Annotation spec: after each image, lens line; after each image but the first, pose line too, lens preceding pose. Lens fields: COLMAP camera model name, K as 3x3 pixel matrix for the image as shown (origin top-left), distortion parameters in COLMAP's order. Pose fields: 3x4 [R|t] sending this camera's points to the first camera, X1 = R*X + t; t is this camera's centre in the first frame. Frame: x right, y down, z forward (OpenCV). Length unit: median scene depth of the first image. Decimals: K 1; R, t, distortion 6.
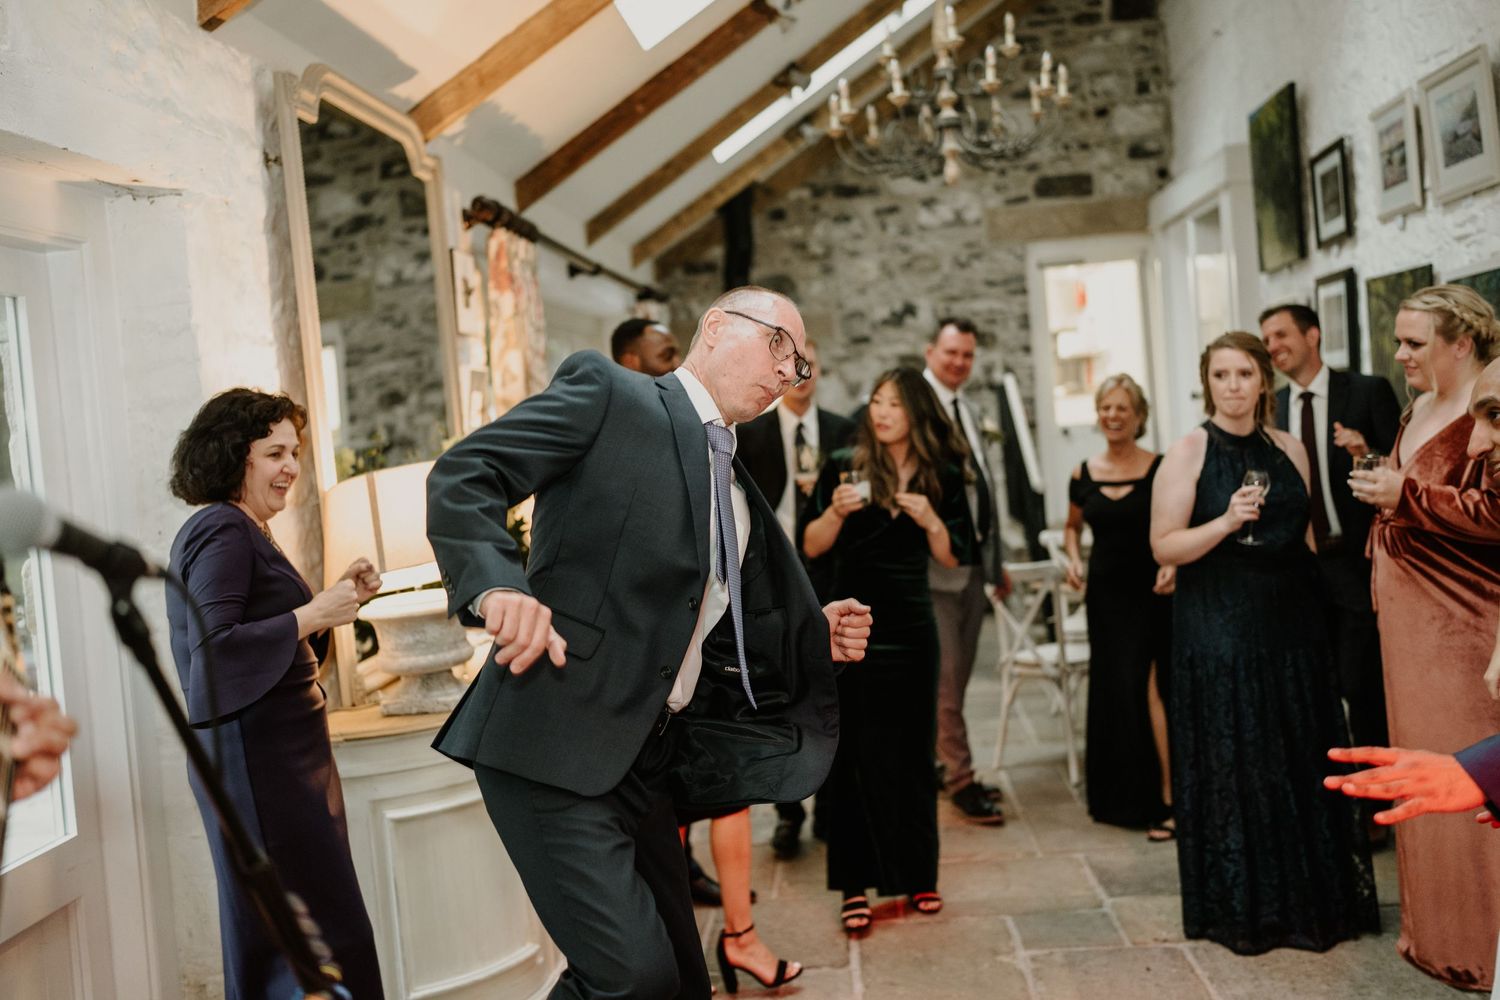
lens RADIAL K [[1539.4, 0, 684.6], [0, 1539.4, 492.8], [0, 0, 1]] dist [-0.079625, 0.188375]
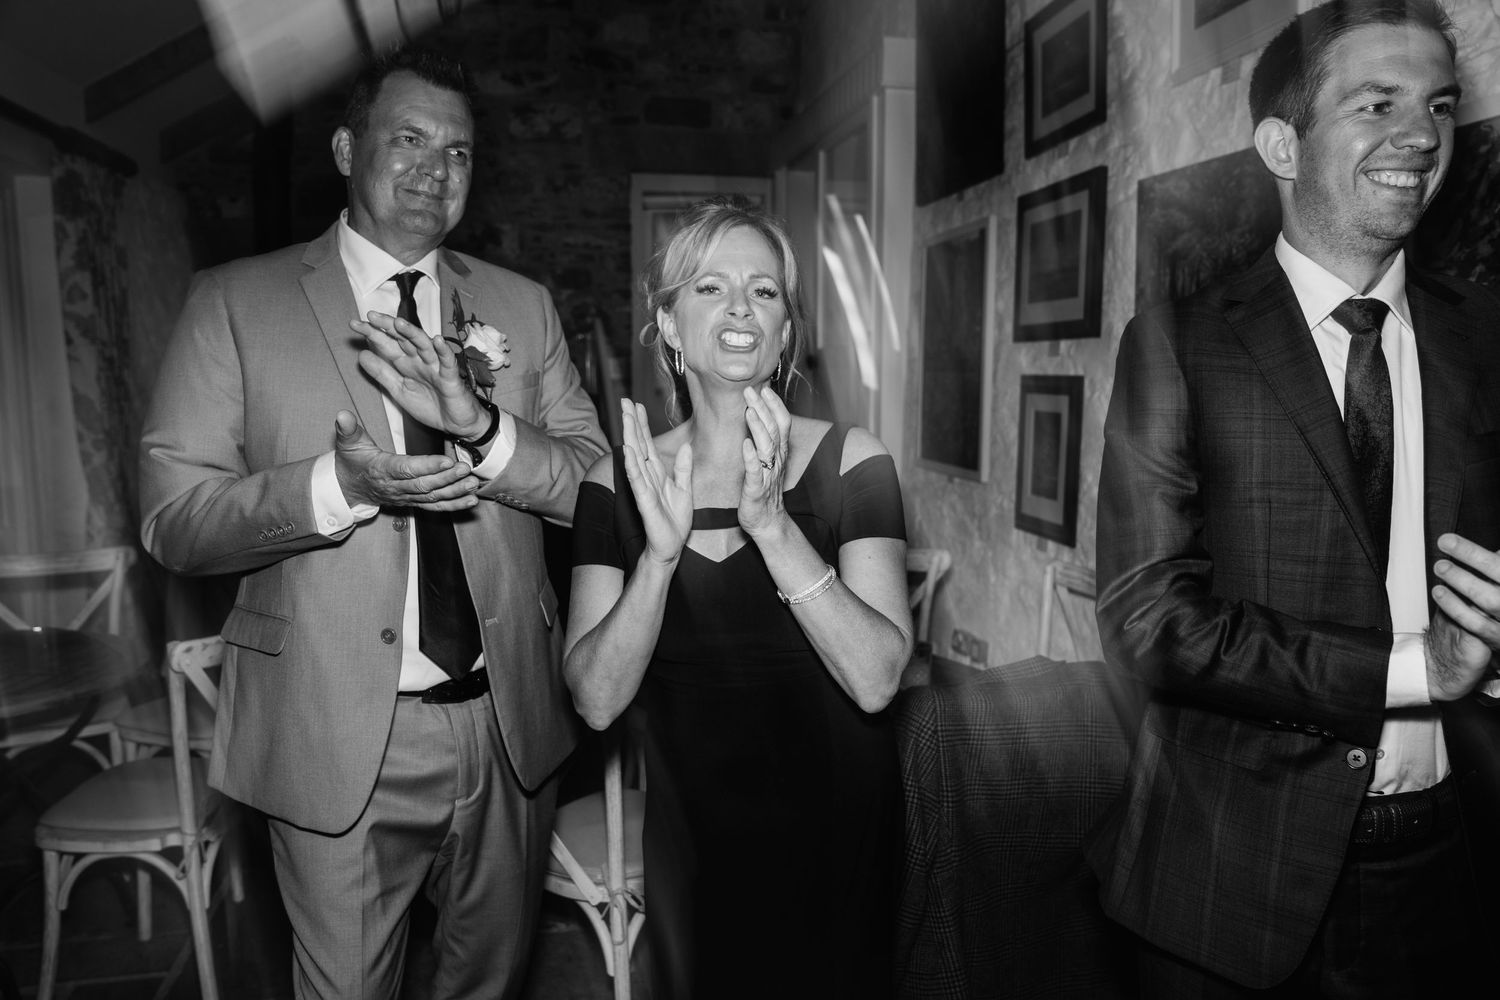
lens RADIAL K [[1100.0, 0, 750.0], [0, 1100.0, 500.0], [0, 0, 1]] dist [-0.025122, -0.000152]
pose [[0.947107, 0.042652, 0.318073, 0.104856], [-0.062107, 0.996751, 0.051275, -0.014781], [-0.314852, -0.068318, 0.946679, 0.410325]]
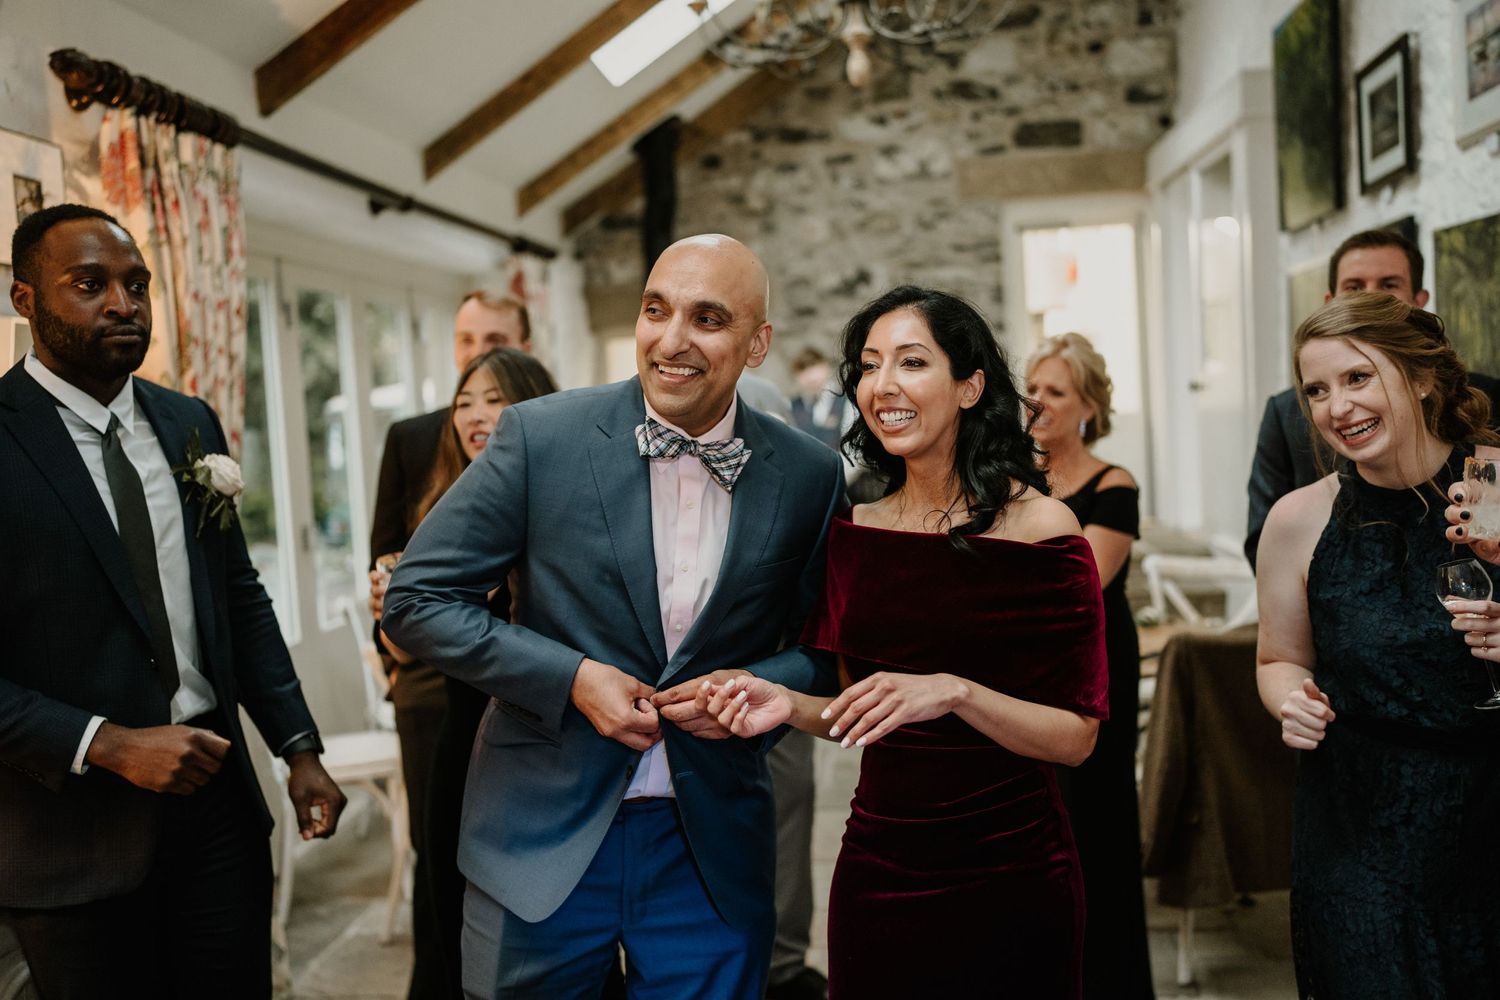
lens RADIAL K [[1443.1, 0, 750.0], [0, 1443.1, 500.0], [0, 0, 1]] dist [-0.054675, 0.164937]
pose [[0.999597, 0.020338, 0.019781, 0.077827], [-0.020831, 0.999469, 0.025039, -0.016256], [-0.019262, -0.025441, 0.999491, 0.221898]]
